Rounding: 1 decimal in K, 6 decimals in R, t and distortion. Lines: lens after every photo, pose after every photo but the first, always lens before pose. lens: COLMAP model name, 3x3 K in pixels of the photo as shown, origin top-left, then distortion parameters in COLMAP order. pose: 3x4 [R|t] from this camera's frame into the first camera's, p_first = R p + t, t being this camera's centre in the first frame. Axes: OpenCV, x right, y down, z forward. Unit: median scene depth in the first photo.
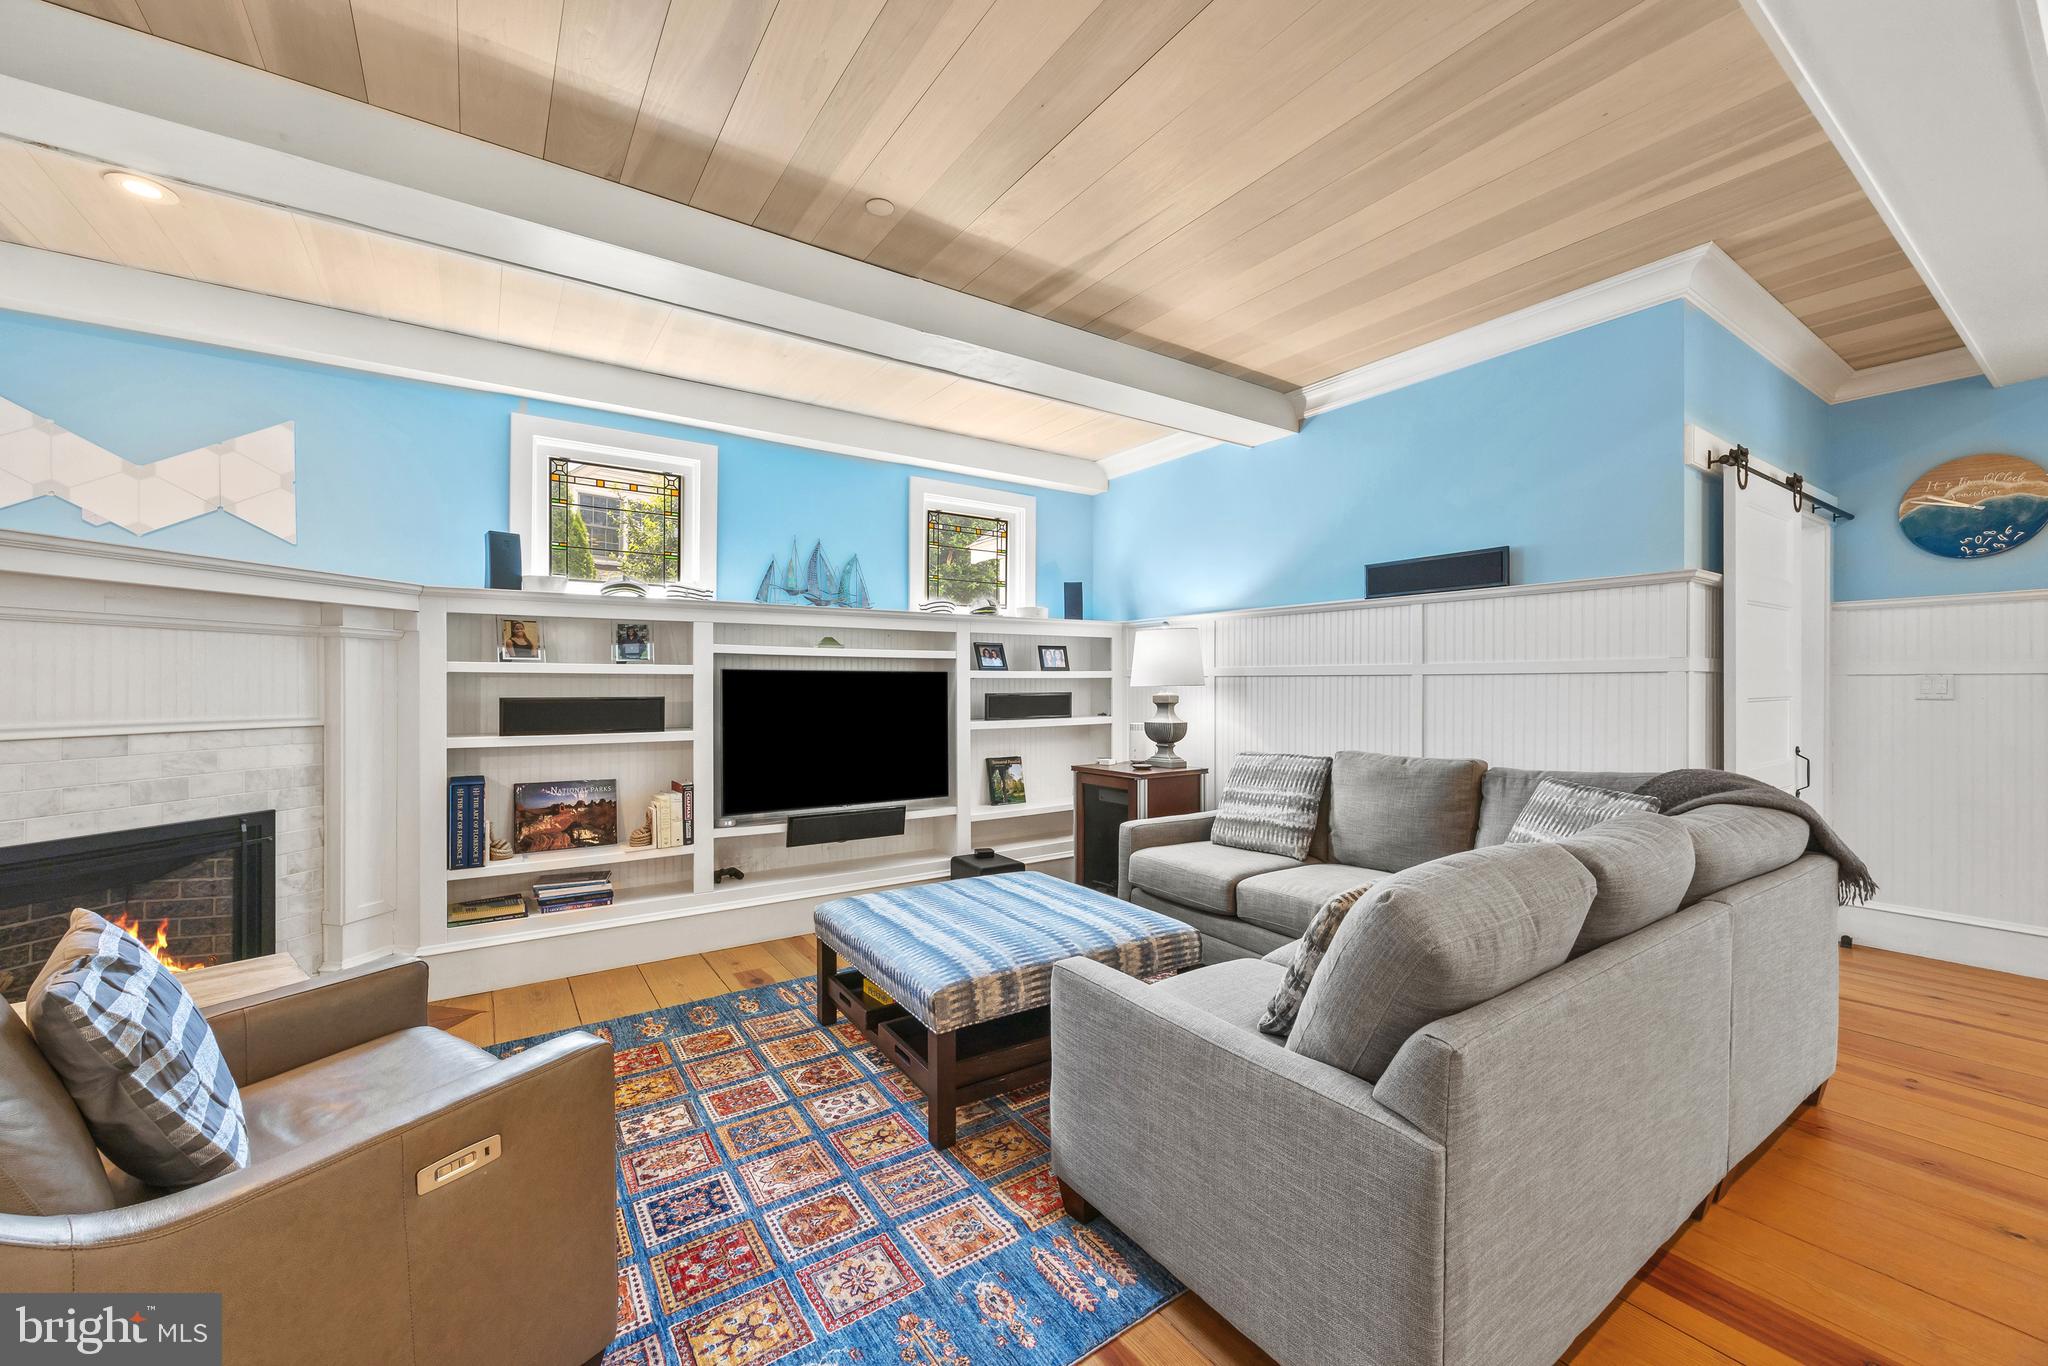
lens RADIAL K [[799.0, 0, 1023.4], [0, 799.0, 686.8], [0, 0, 1]] dist [-0.001826, -0.000095]
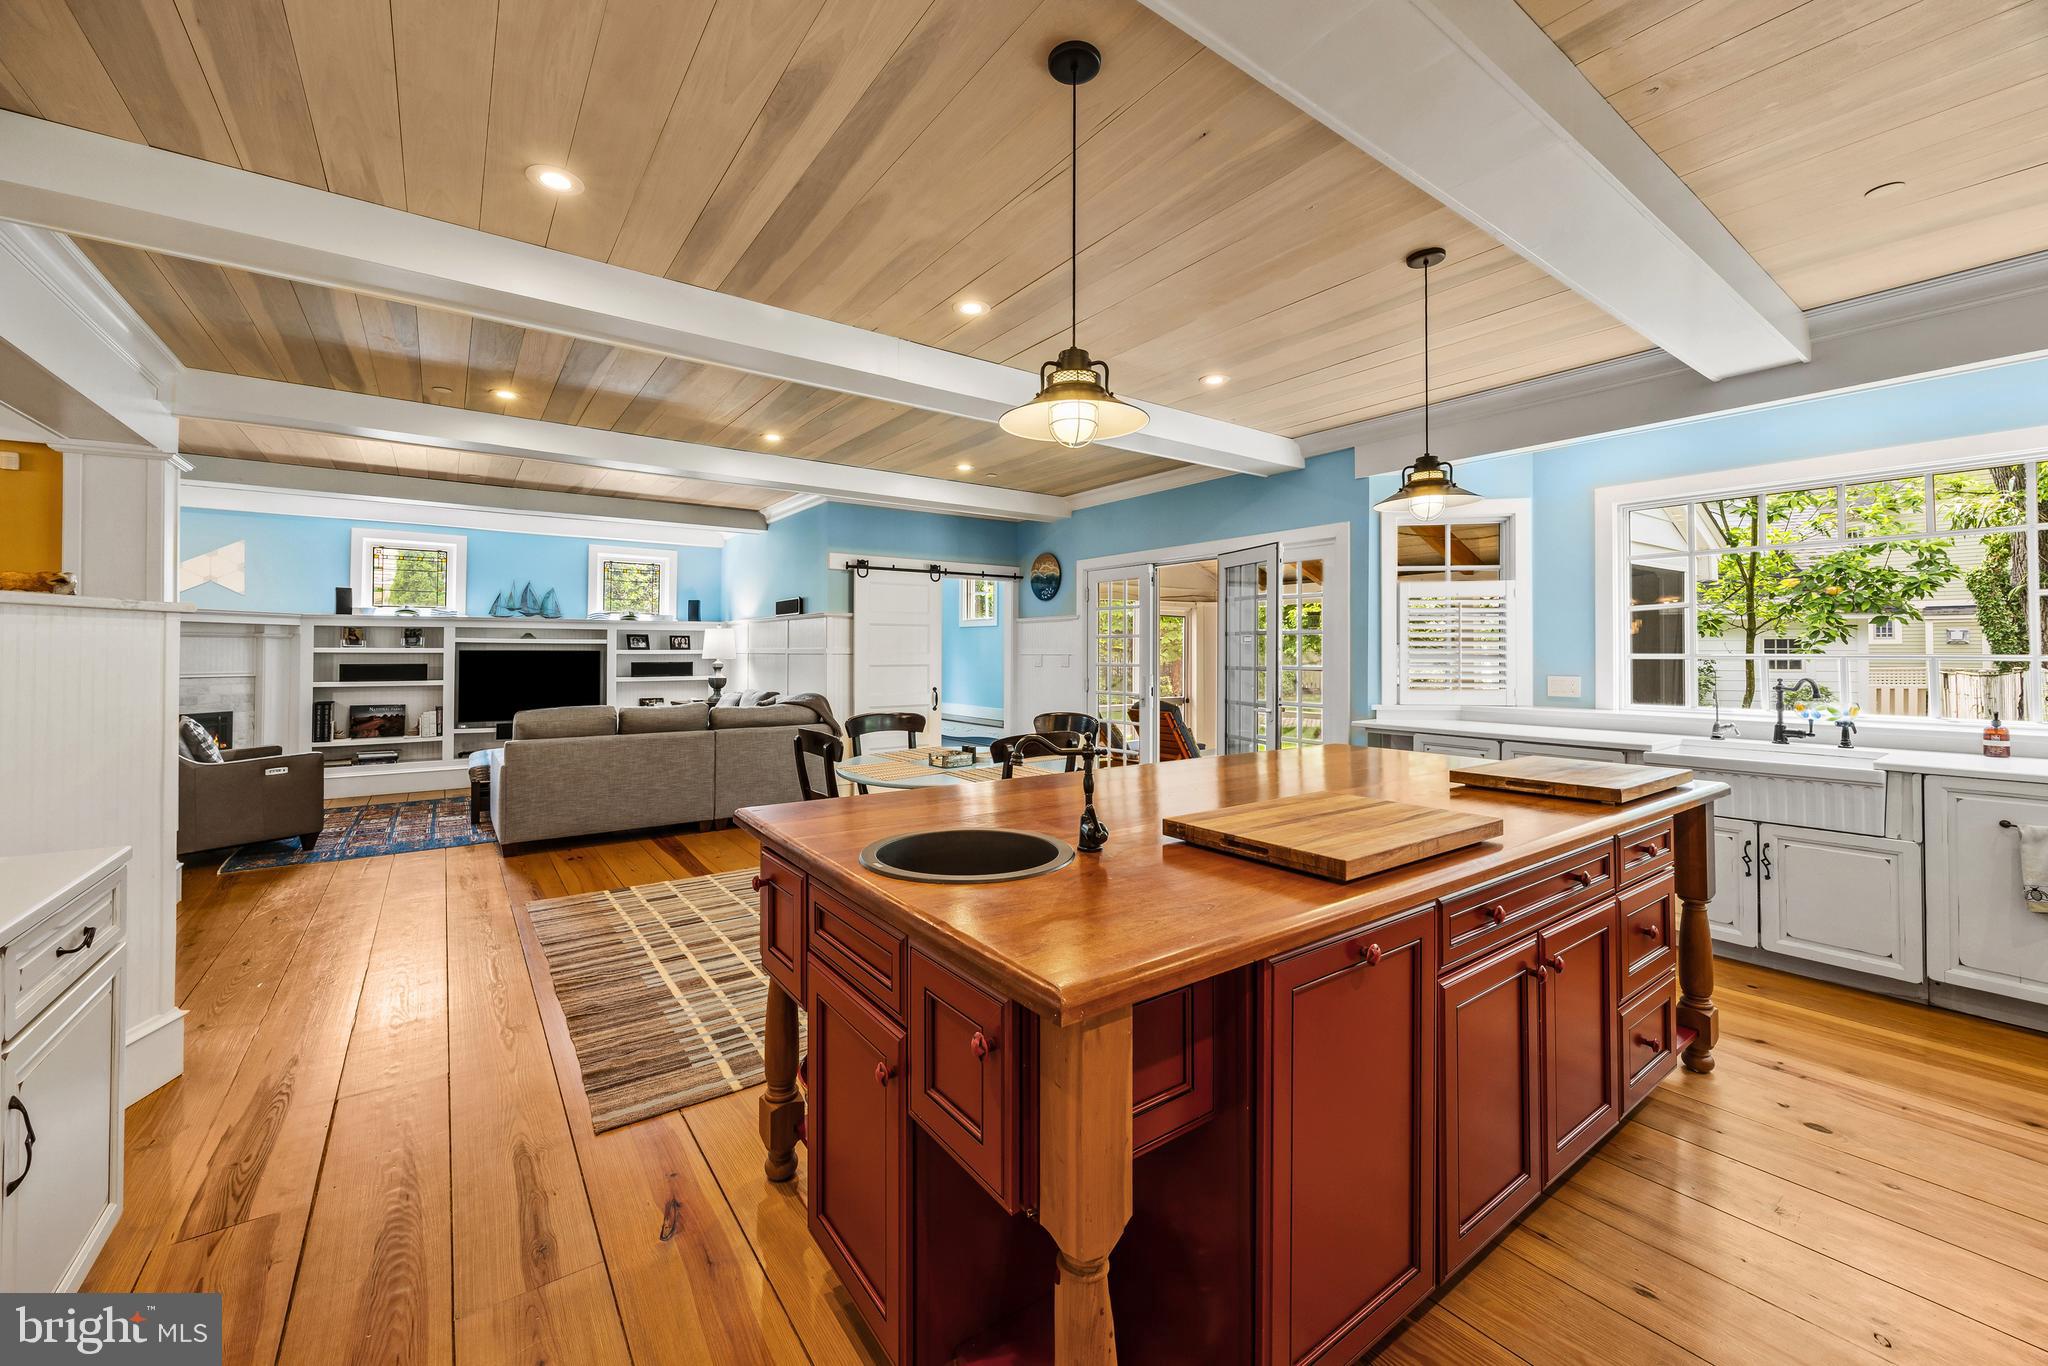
lens RADIAL K [[794.4, 0, 1021.1], [0, 794.4, 638.1], [0, 0, 1]] dist [-0.001154, -0.000082]
pose [[0.999521, 0.001825, 0.030910, 1.066990], [-0.001178, 0.999780, -0.020932, -0.013761], [-0.030941, 0.020886, 0.999303, -1.149750]]
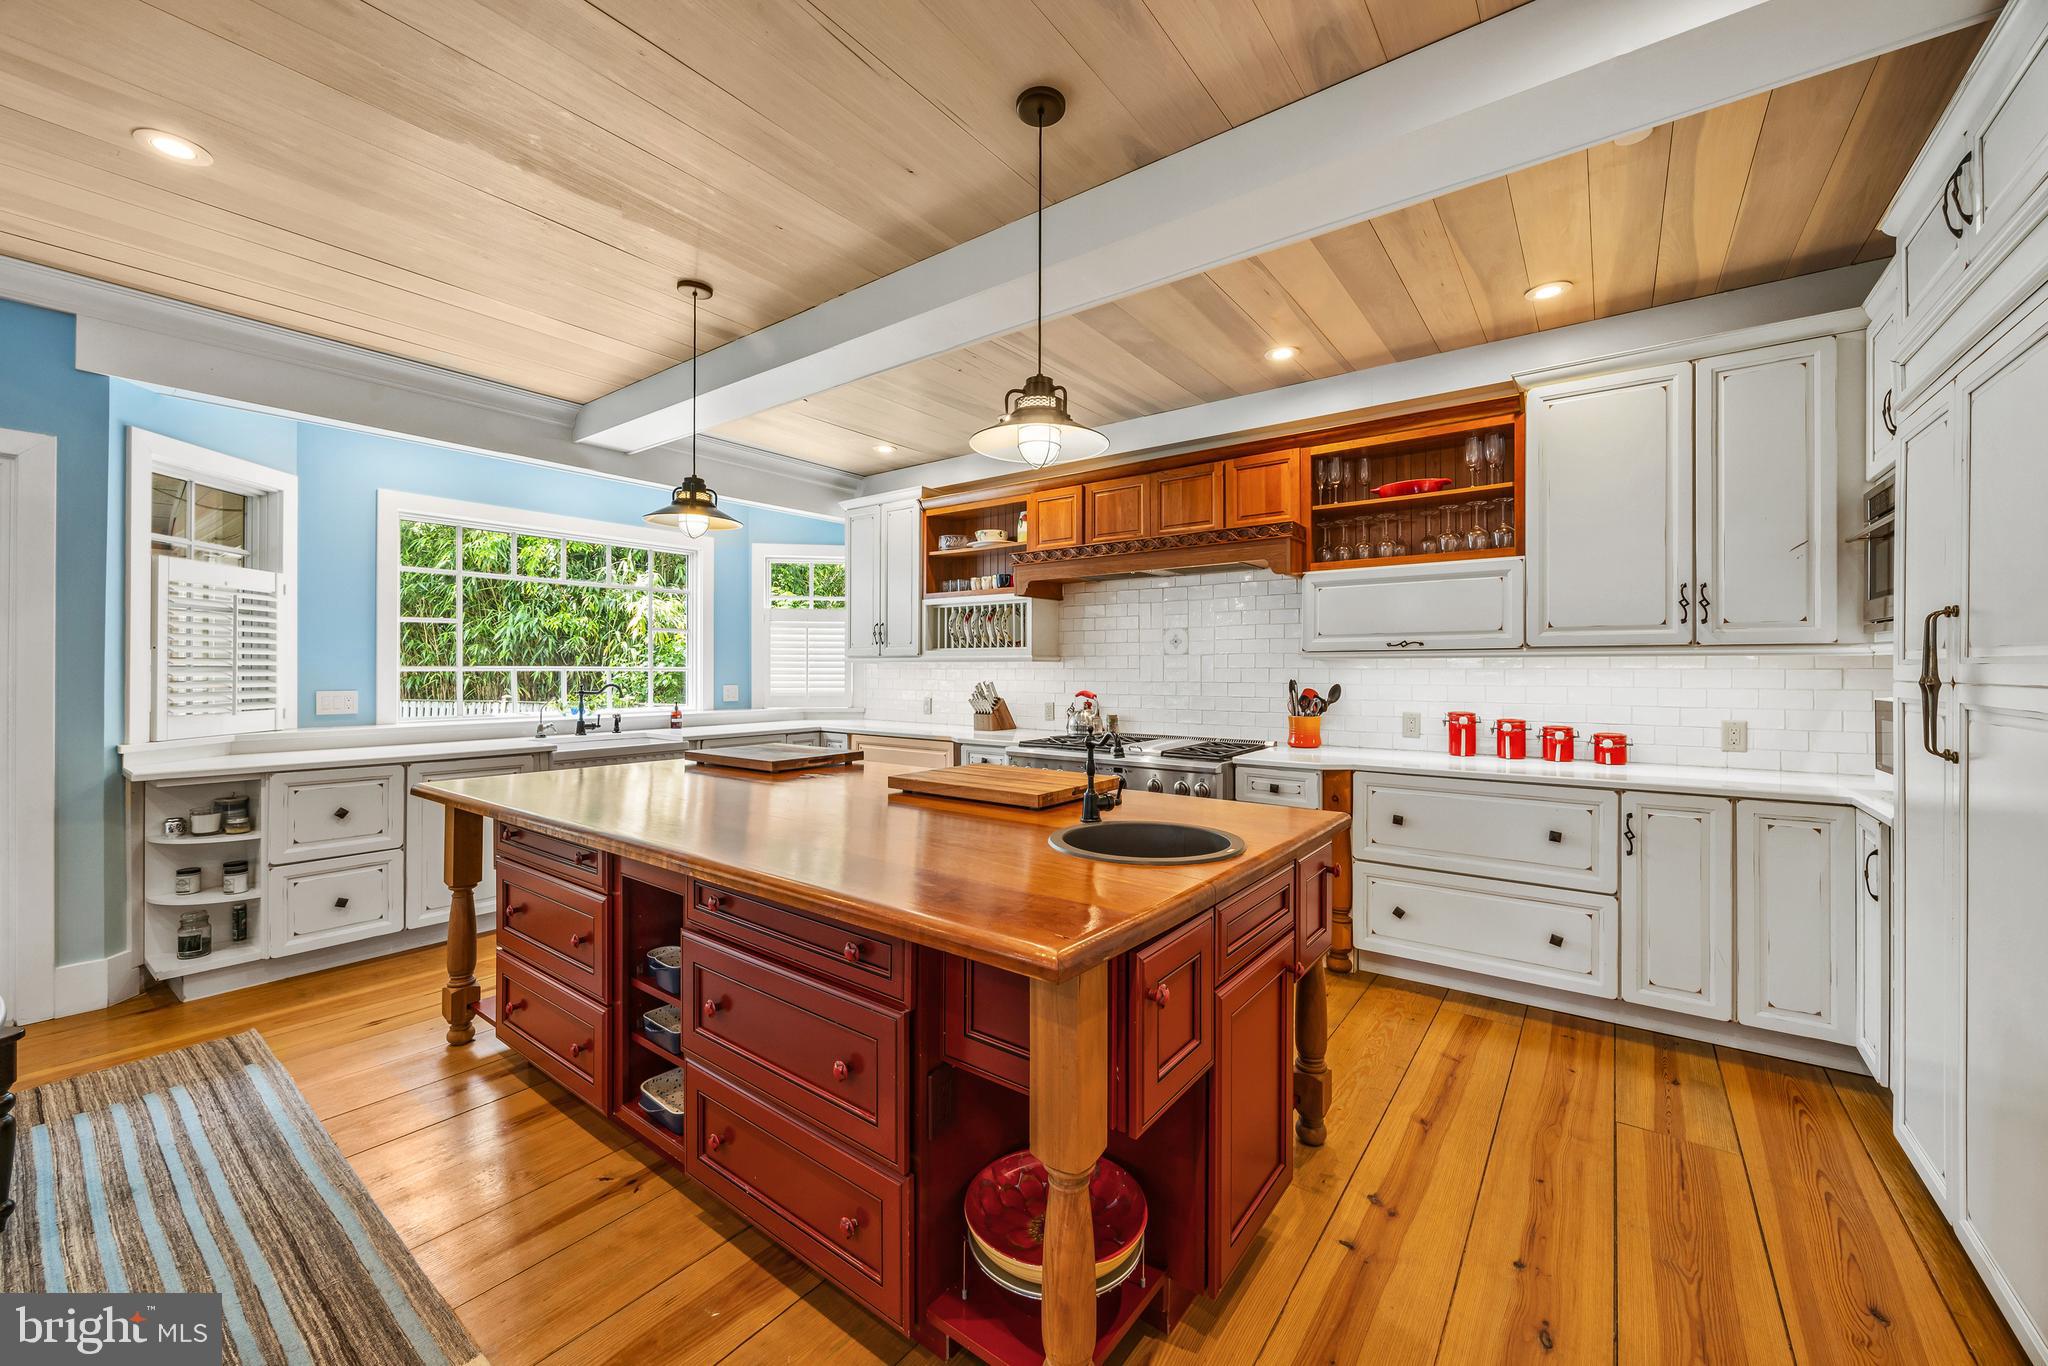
lens RADIAL K [[790.5, 0, 1028.1], [0, 790.5, 669.1], [0, 0, 1]] dist [-0.001369, 0.000048]
pose [[-0.326746, 0.001884, 0.945110, 0.585571], [0.003493, 0.999994, -0.000786, -0.007598], [-0.945106, 0.003044, -0.326751, -0.429972]]
